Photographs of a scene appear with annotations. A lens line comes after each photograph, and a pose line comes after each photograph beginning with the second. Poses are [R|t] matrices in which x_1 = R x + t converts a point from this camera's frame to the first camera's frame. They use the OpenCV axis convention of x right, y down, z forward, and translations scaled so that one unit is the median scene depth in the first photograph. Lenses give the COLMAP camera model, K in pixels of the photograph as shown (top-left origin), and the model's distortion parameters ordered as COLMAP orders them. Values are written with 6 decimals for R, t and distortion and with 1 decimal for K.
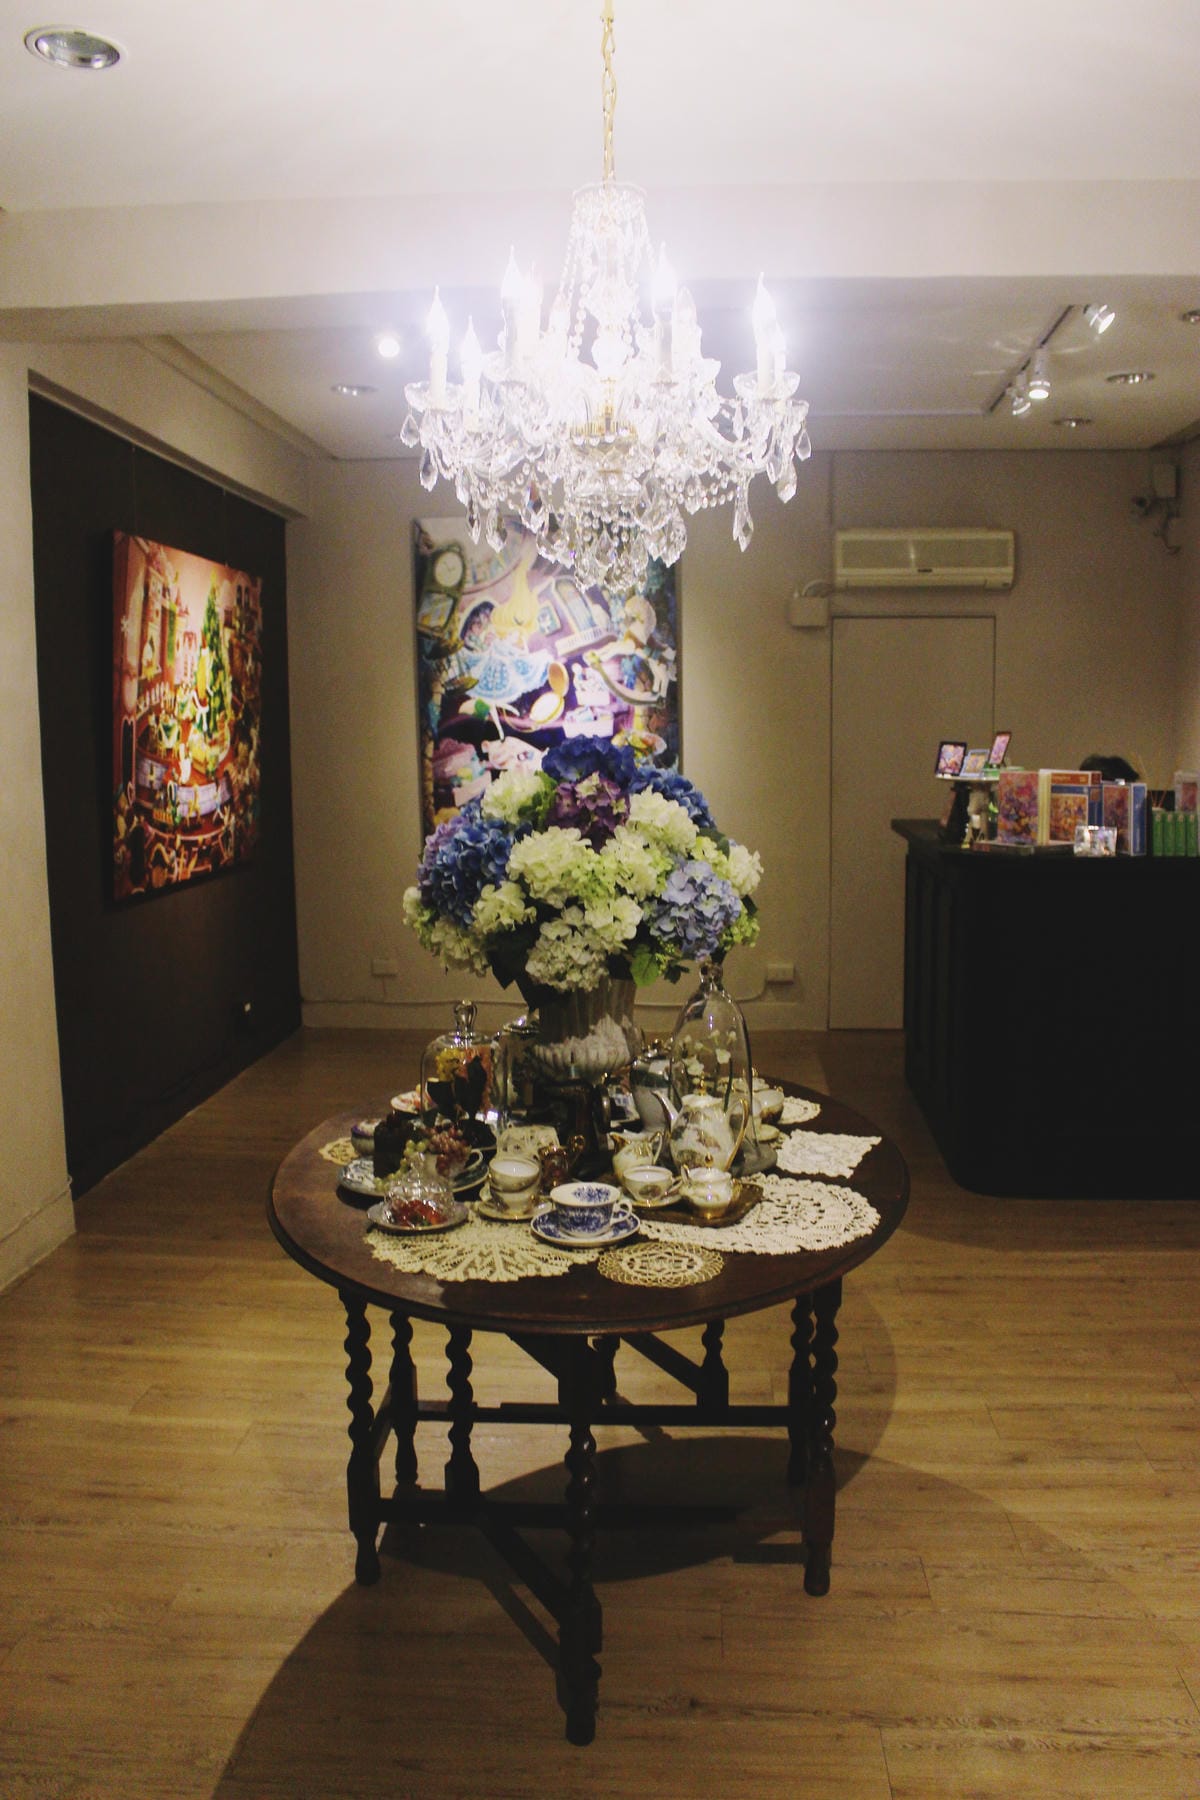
lens RADIAL K [[1436.7, 0, 600.0], [0, 1436.7, 900.0], [0, 0, 1]] dist [-0.161407, 0.153898]
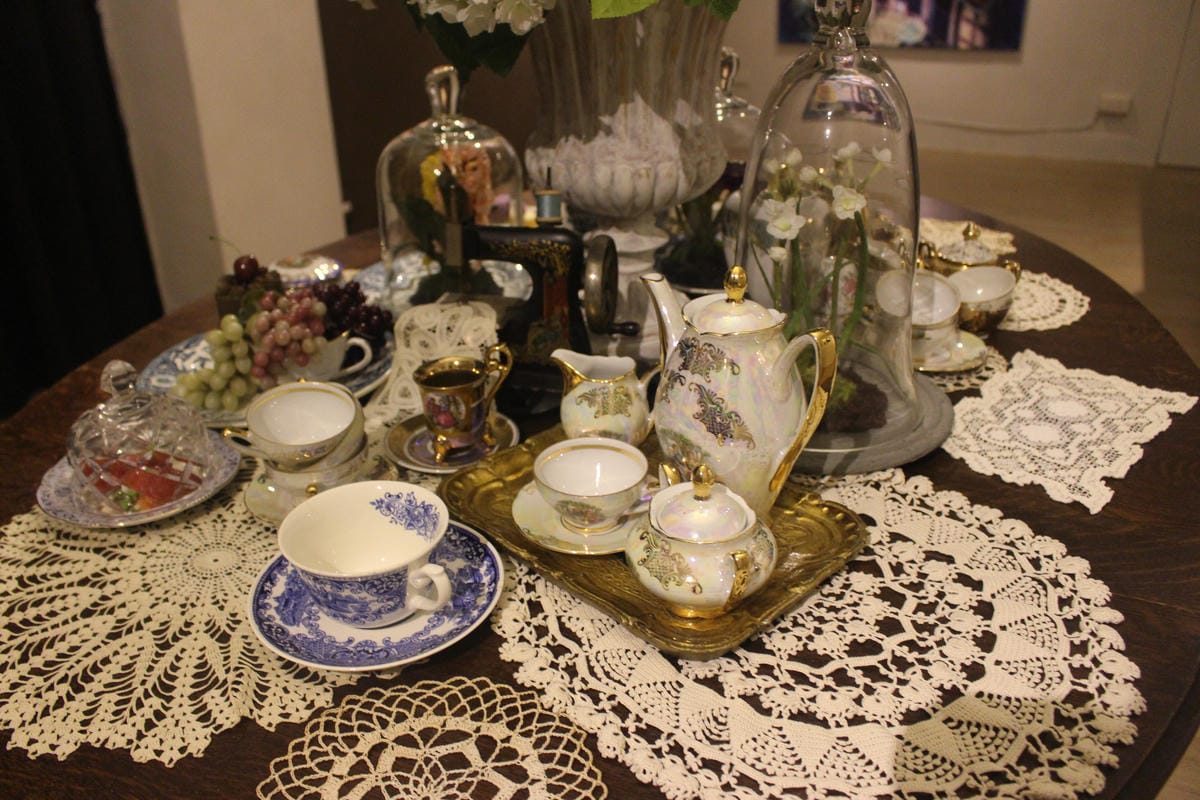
lens RADIAL K [[957.8, 0, 600.0], [0, 957.8, 400.0], [0, 0, 1]] dist [-0.161407, 0.153898]
pose [[0.927909, 0.158601, -0.337387, 0.133918], [-0.027365, 0.931529, 0.362636, 0.067800], [0.371800, -0.327261, 0.868715, 0.765878]]
